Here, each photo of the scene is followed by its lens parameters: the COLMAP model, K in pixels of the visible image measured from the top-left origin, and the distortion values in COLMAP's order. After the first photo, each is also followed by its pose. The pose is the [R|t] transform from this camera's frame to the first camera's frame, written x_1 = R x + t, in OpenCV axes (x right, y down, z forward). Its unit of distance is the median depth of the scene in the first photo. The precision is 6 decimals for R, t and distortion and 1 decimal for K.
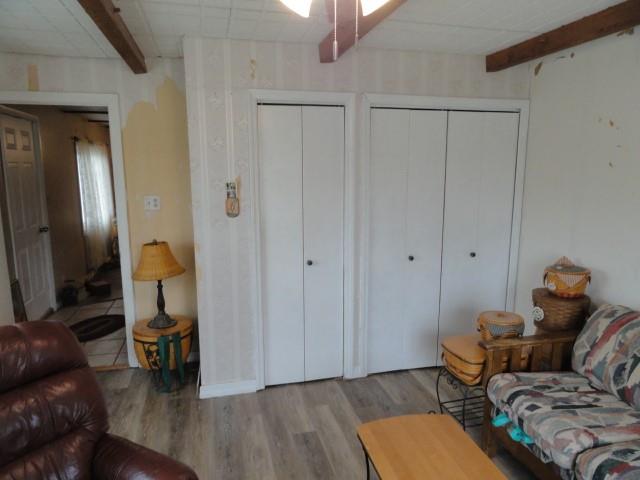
lens RADIAL K [[445.7, 0, 320.1], [0, 445.7, 240.1], [0, 0, 1]] dist [0.000984, 0.000659]
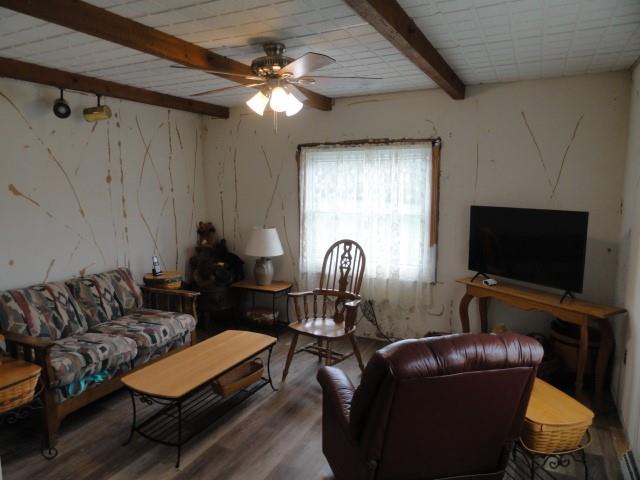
lens RADIAL K [[445.7, 0, 320.2], [0, 445.7, 239.8], [0, 0, 1]] dist [0.000984, 0.000659]
pose [[-0.756023, -0.080635, 0.649559, -0.872405], [0.114018, 0.960987, 0.252001, -0.221115], [-0.644538, 0.264580, -0.717334, 1.362594]]
